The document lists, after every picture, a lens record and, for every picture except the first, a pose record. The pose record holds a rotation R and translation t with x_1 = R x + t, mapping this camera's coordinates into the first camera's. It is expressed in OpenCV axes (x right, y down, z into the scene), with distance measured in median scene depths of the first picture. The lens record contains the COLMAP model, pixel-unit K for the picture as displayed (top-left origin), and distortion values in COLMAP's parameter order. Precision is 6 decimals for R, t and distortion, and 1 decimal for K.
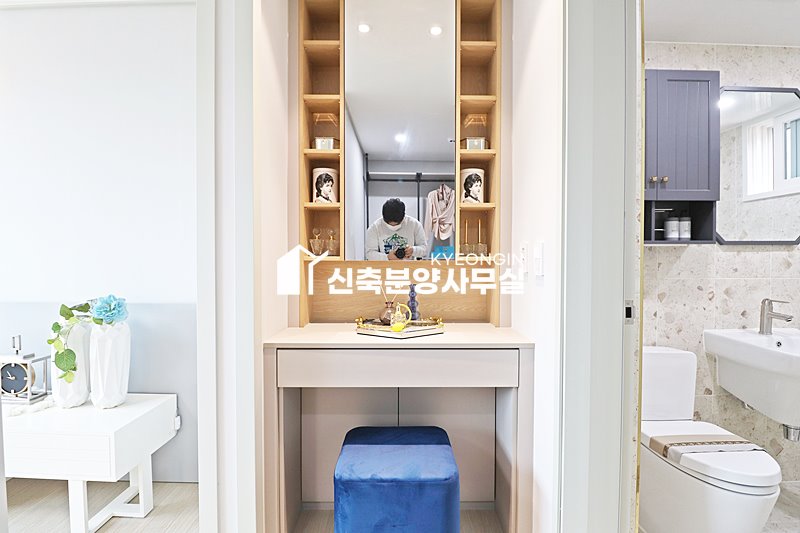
lens RADIAL K [[372.2, 0, 403.6], [0, 372.2, 262.7], [0, 0, 1]] dist [-0.002261, -0.011349]
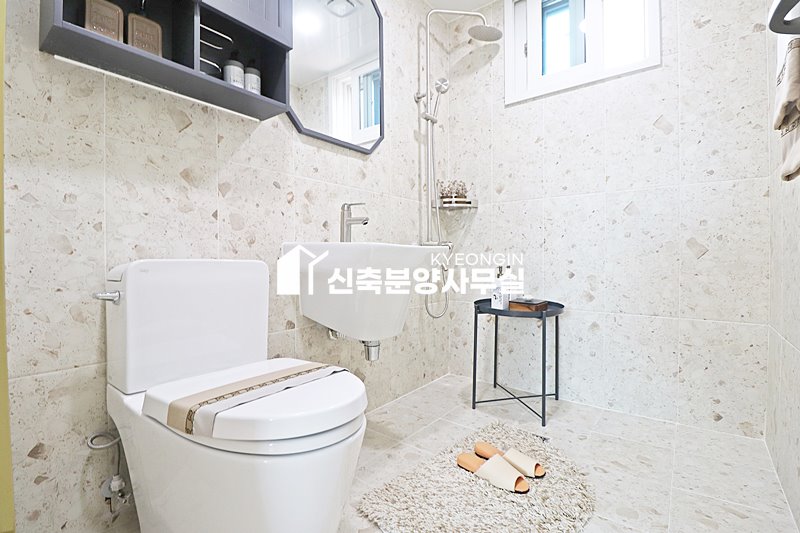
lens RADIAL K [[372.2, 0, 403.6], [0, 372.2, 262.7], [0, 0, 1]] dist [-0.002261, -0.011349]
pose [[0.606964, -0.012703, 0.794628, 0.370172], [0.019470, 0.999810, 0.001112, 0.230007], [-0.794491, 0.014796, 0.607096, 0.358606]]
